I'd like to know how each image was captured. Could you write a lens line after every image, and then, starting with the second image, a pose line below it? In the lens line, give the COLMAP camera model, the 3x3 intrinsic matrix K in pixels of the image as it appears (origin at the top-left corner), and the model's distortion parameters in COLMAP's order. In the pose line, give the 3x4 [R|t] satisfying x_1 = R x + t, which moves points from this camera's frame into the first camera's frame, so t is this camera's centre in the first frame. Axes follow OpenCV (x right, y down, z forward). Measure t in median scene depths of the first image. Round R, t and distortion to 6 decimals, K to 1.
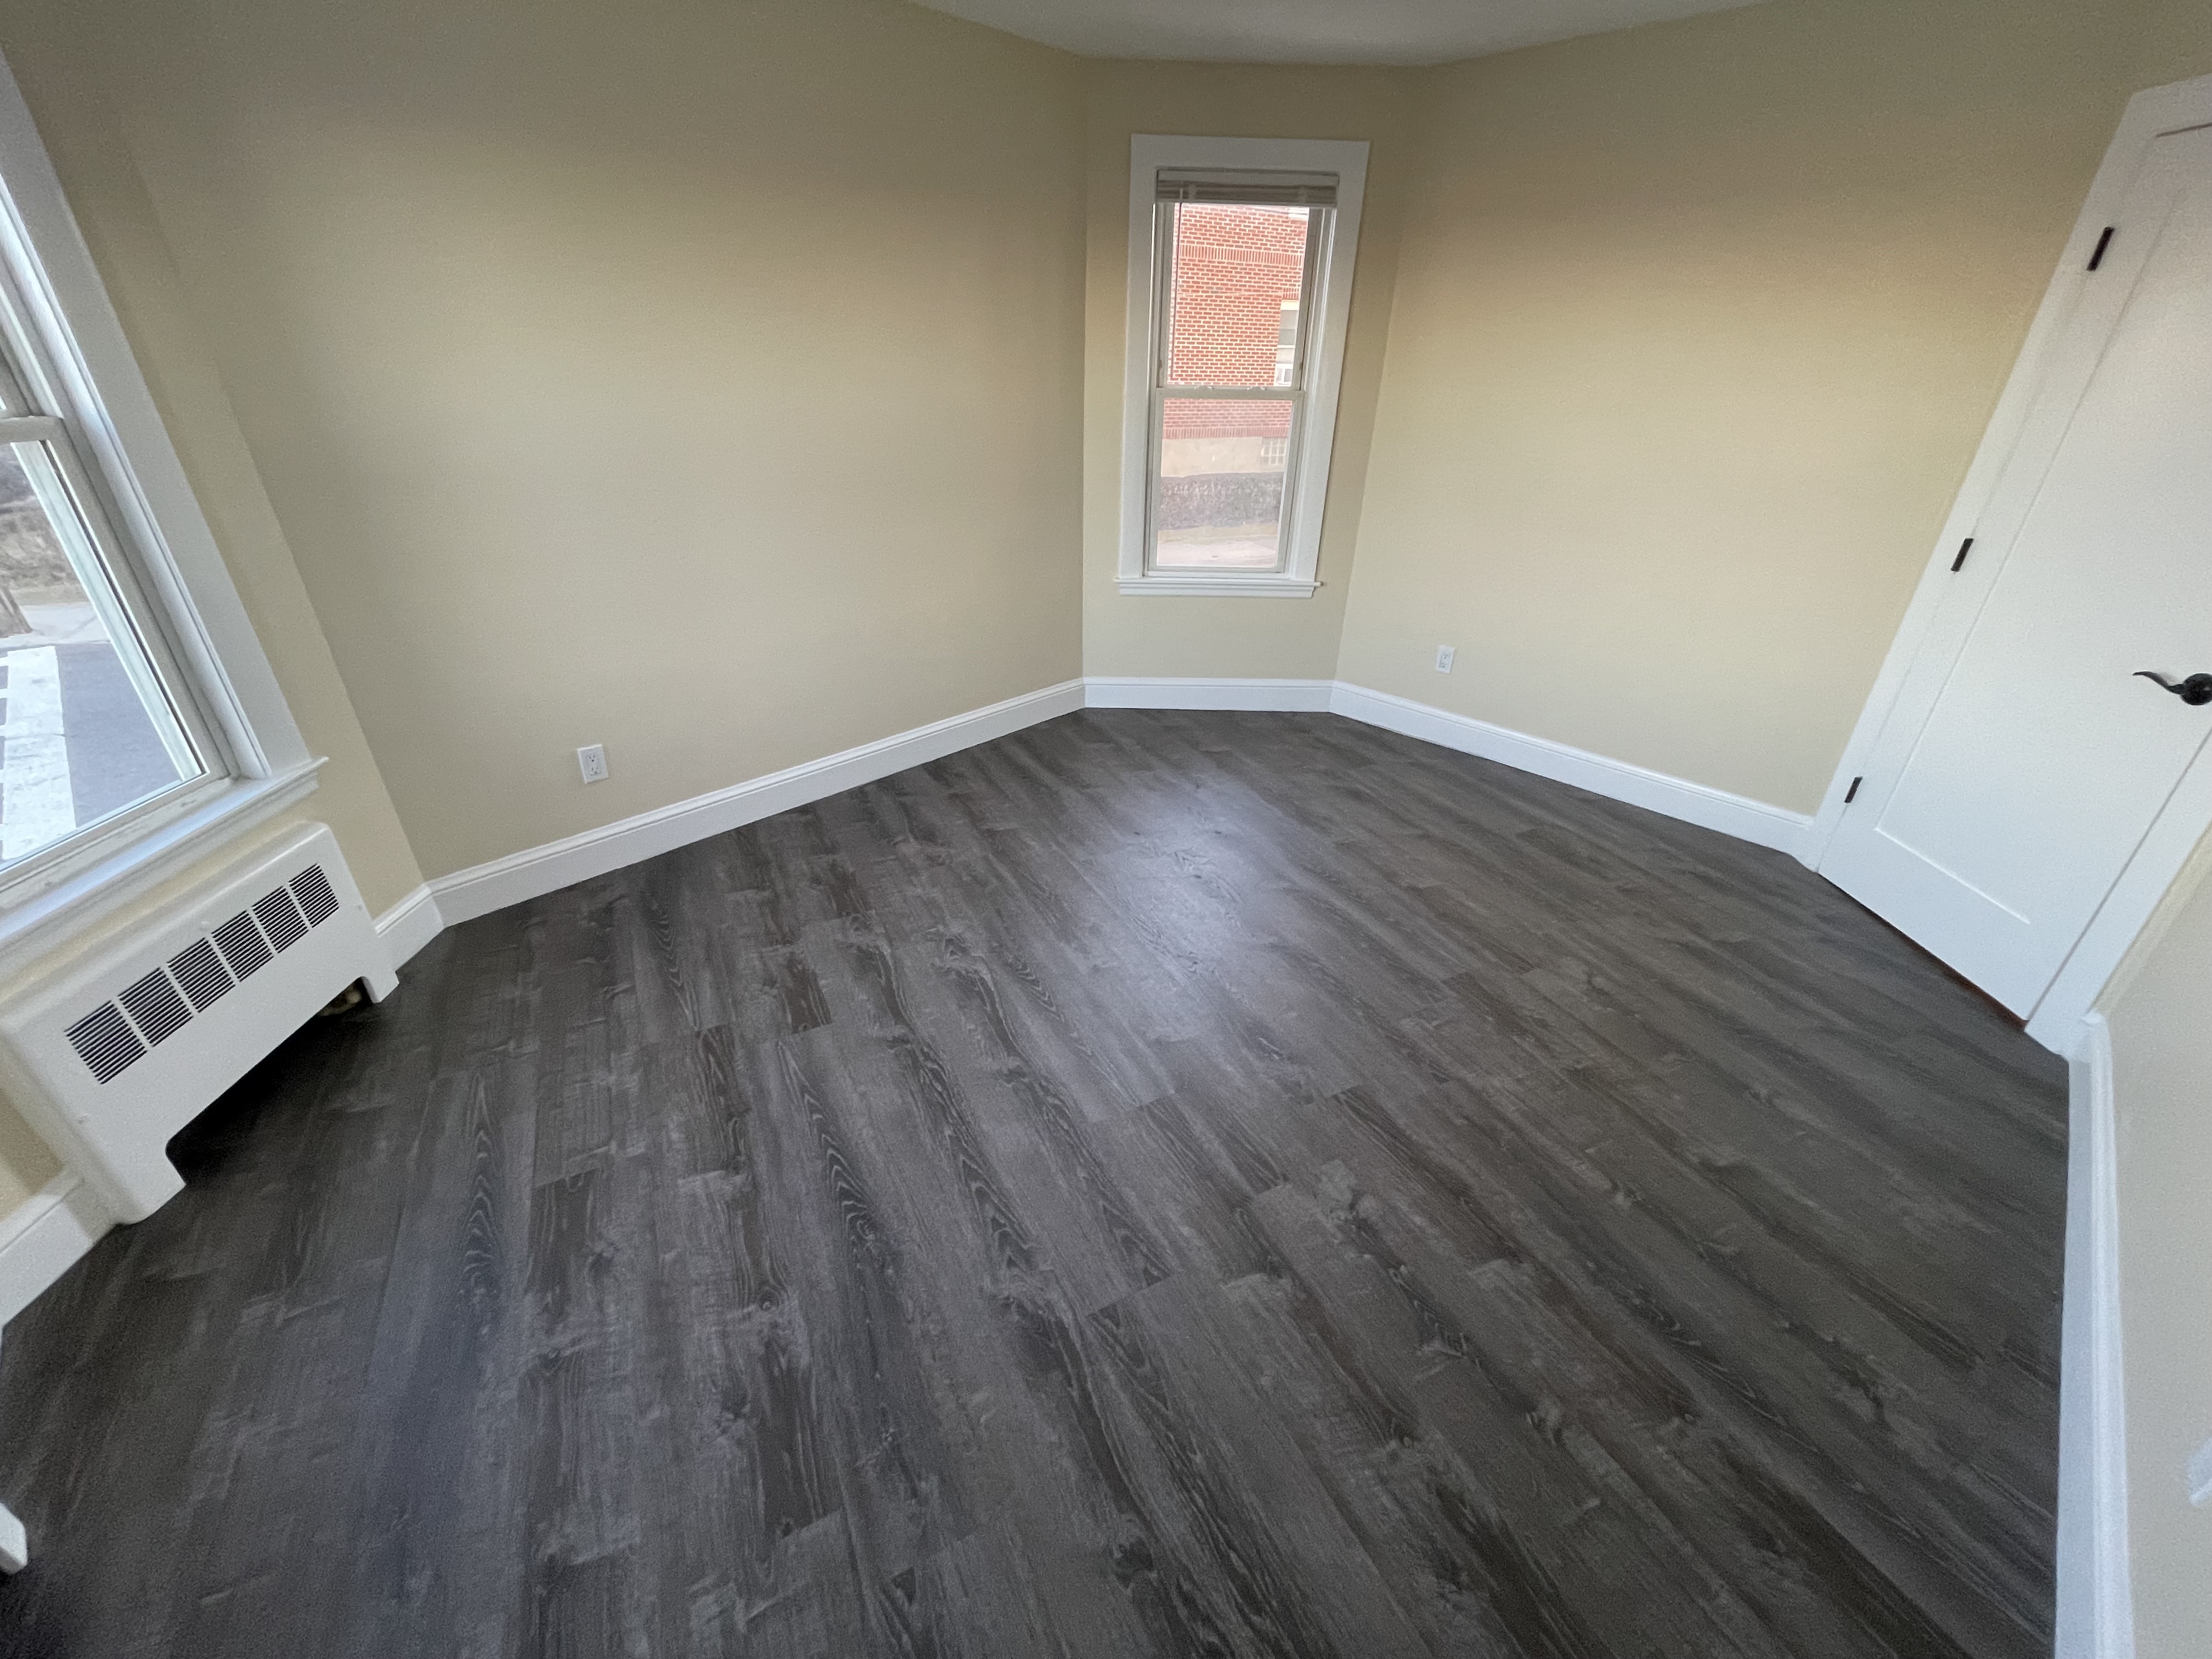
lens RADIAL K [[890.2, 0, 1114.1], [0, 890.2, 822.5], [0, 0, 1]] dist [0.001155, 0.000142]
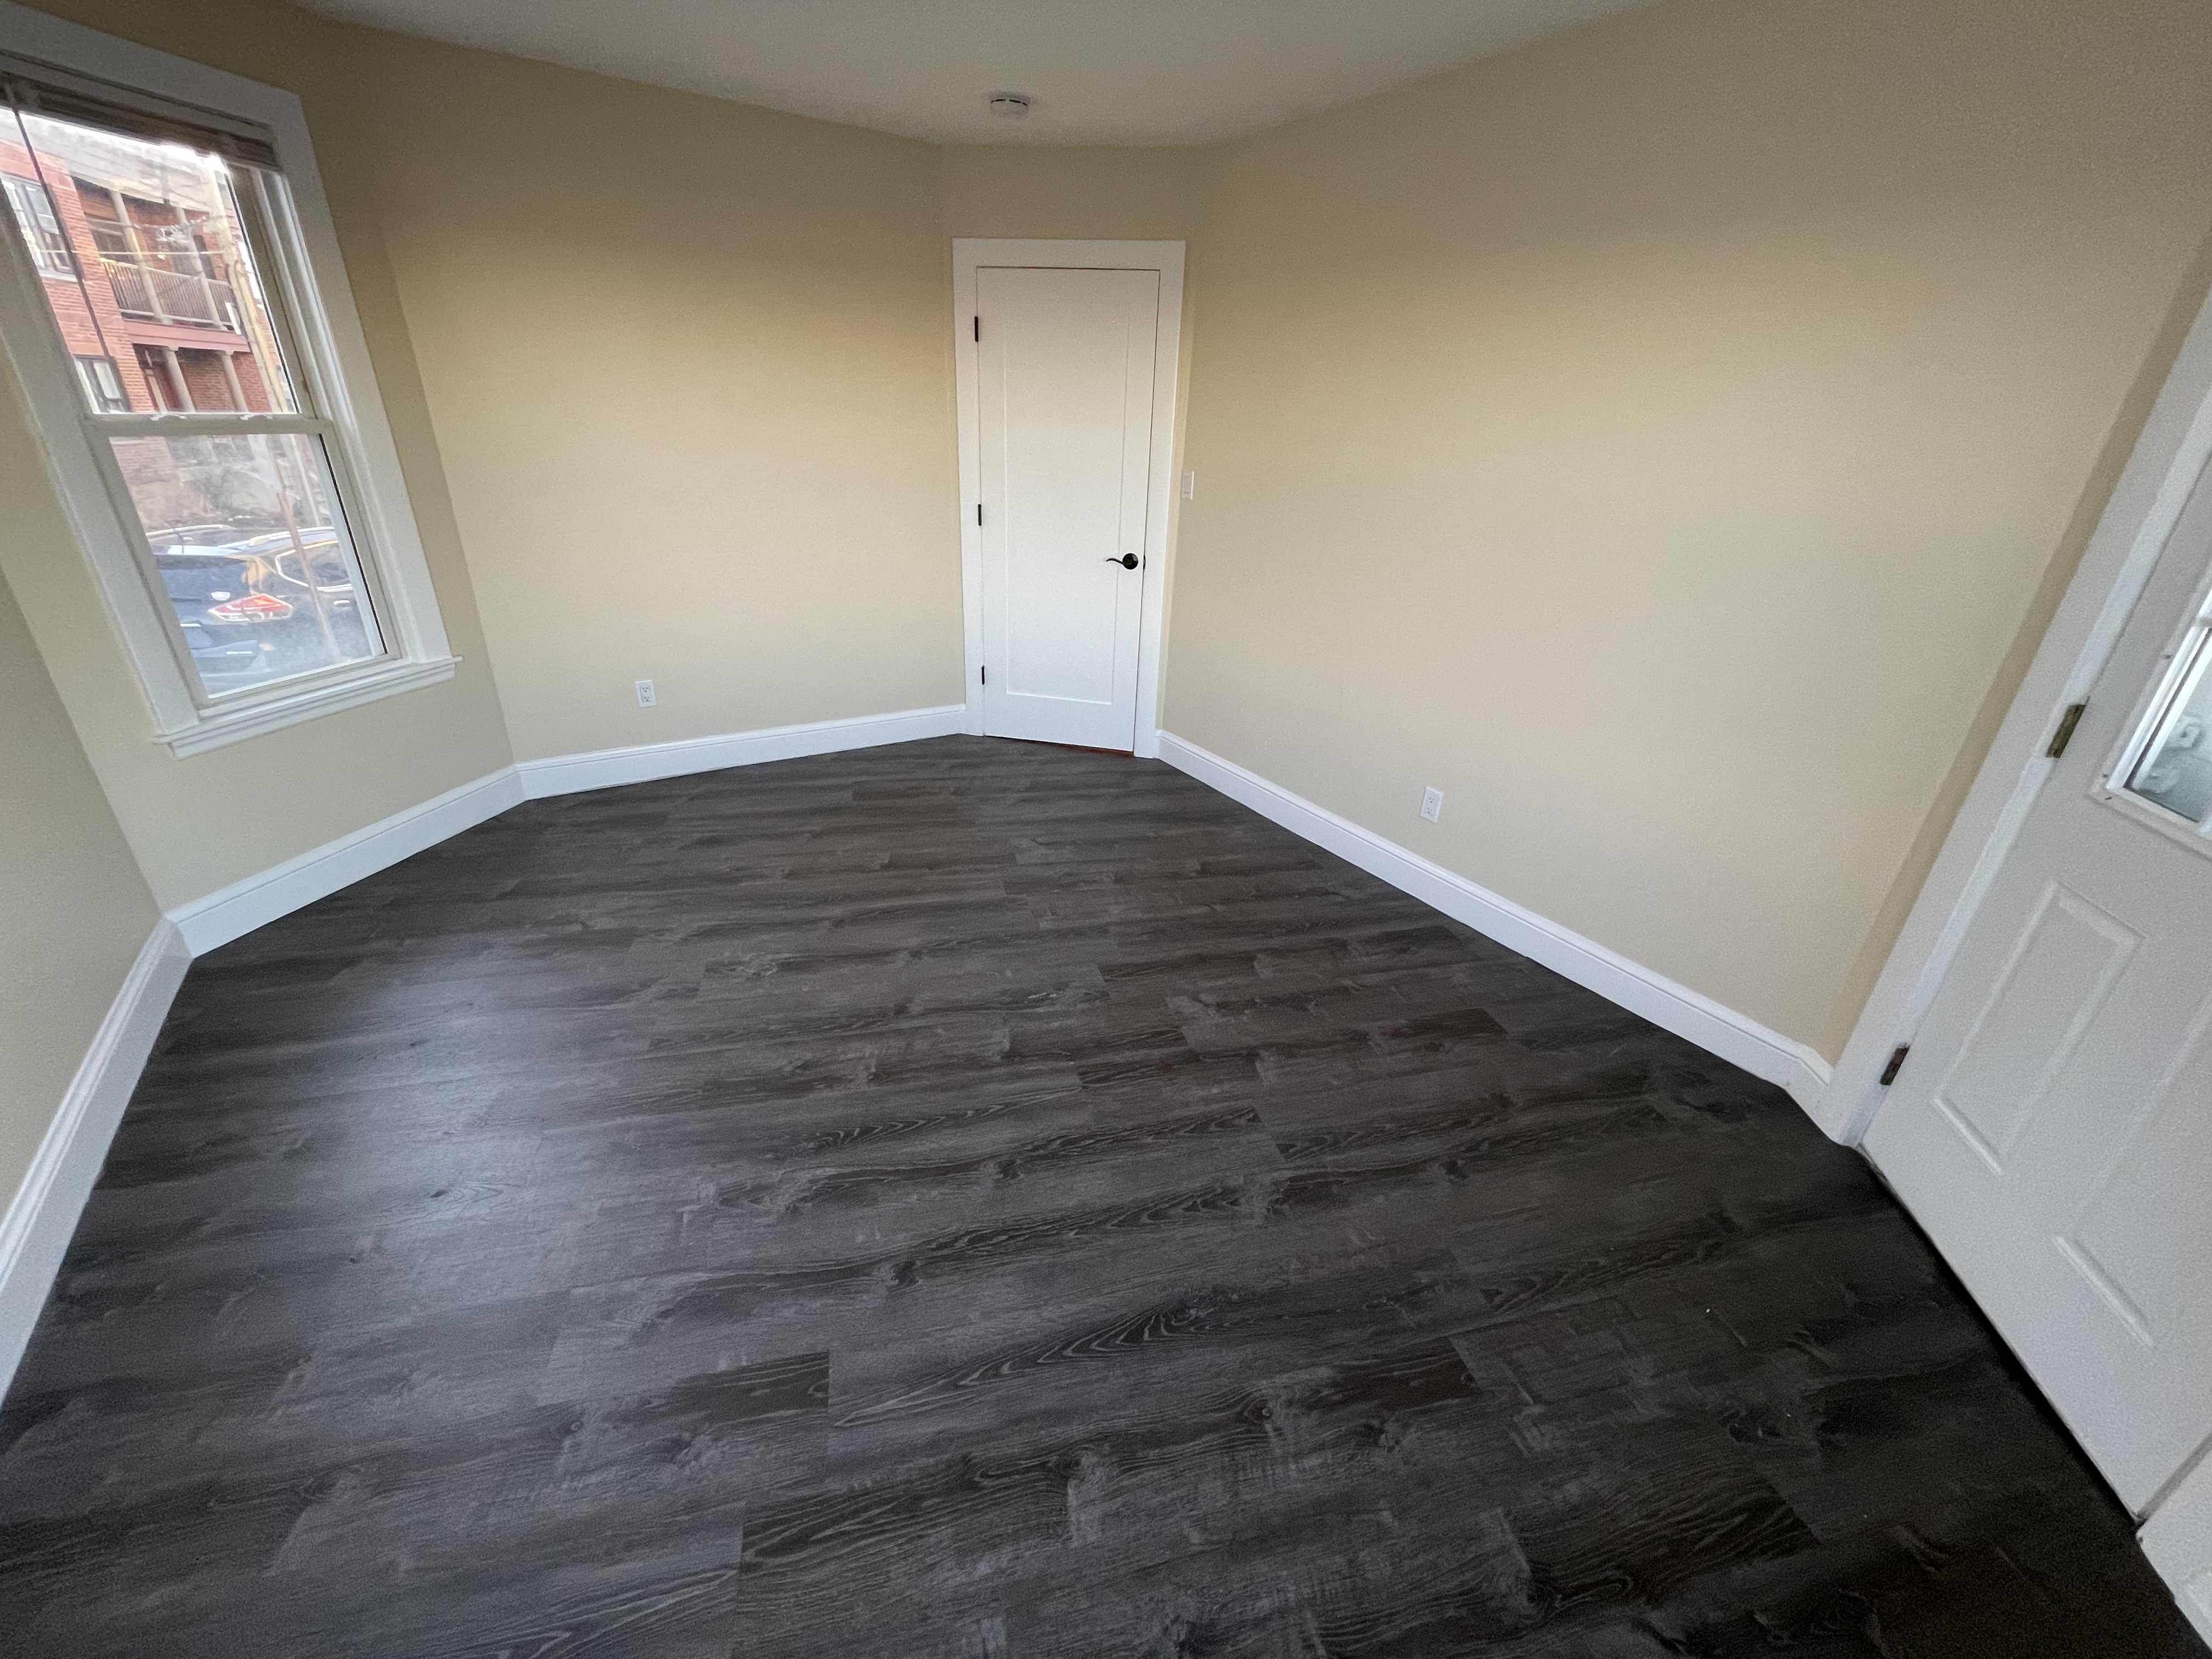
lens RADIAL K [[883.4, 0, 1100.0], [0, 883.4, 821.1], [0, 0, 1]] dist [0.003293, 0.000448]
pose [[0.233737, -0.421939, 0.875976, -0.767172], [0.424909, 0.854675, 0.298300, -0.266693], [-0.874540, 0.302486, 0.379055, 0.476422]]
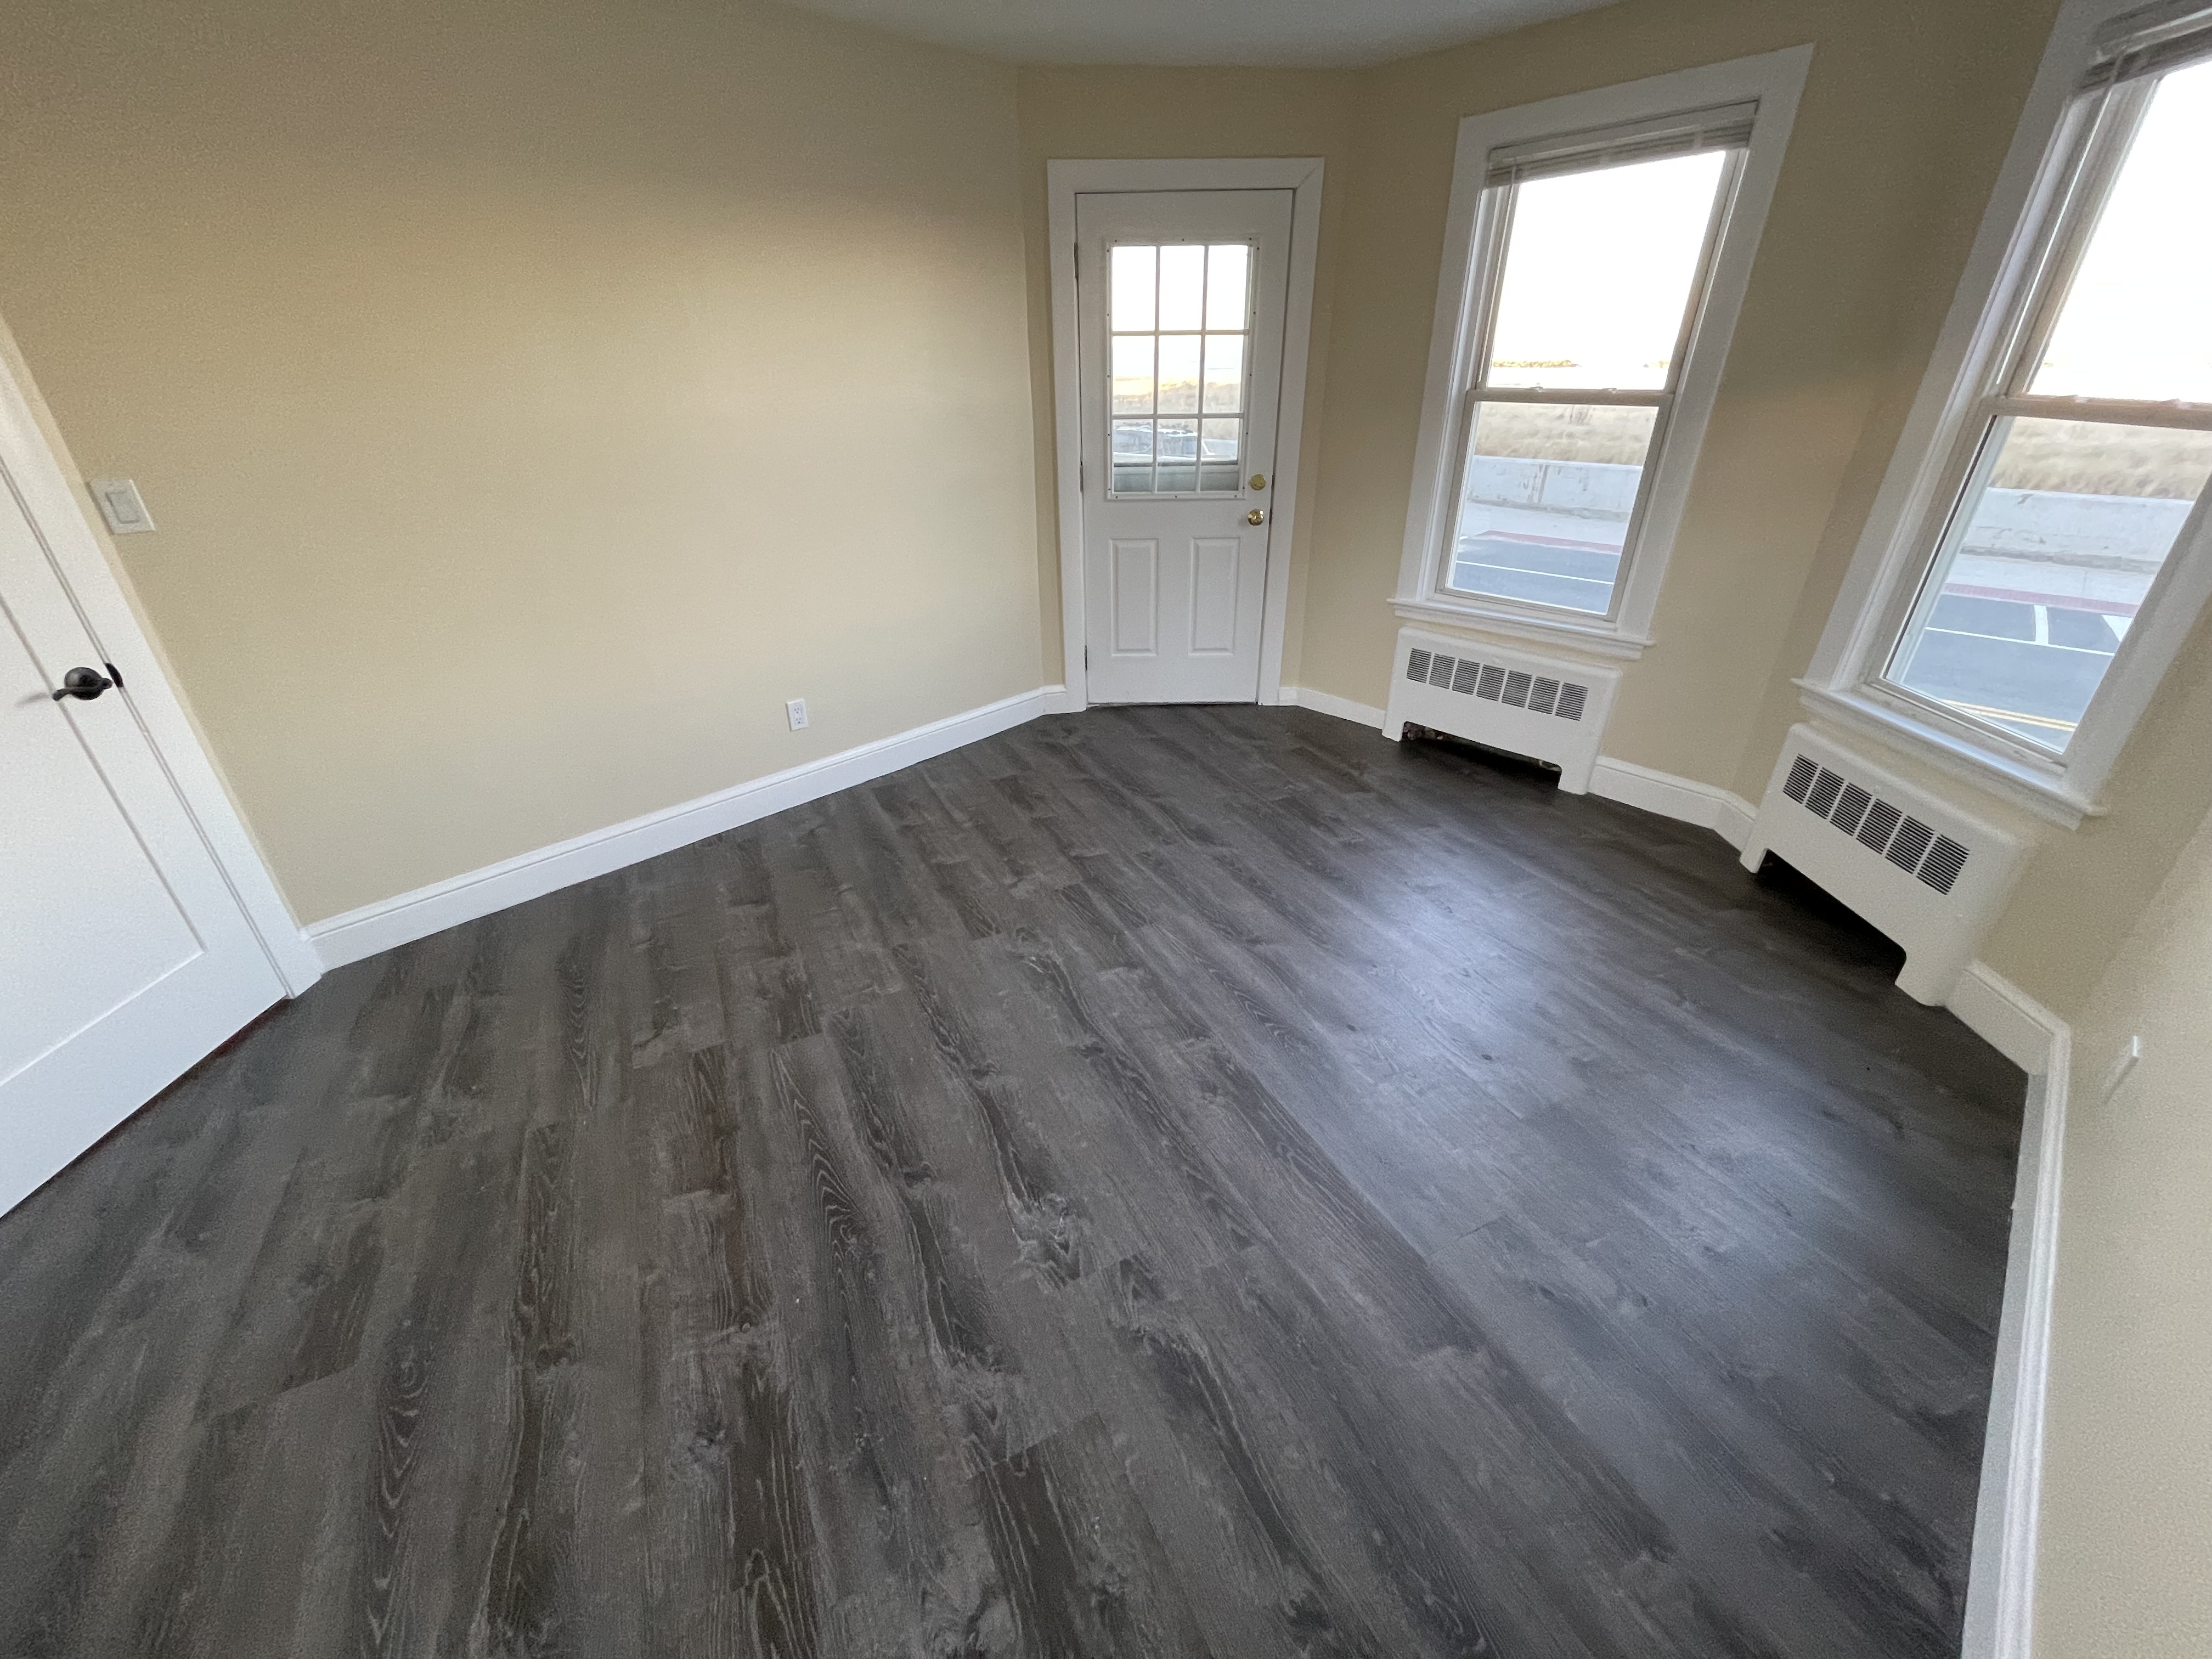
lens RADIAL K [[890.4, 0, 1106.0], [0, 890.4, 829.5], [0, 0, 1]] dist [-0.009319, -0.000017]
pose [[-0.999741, -0.017168, 0.014949, 0.080716], [0.002733, 0.561444, 0.827510, -0.837157], [-0.022600, 0.827337, -0.561251, 1.617653]]
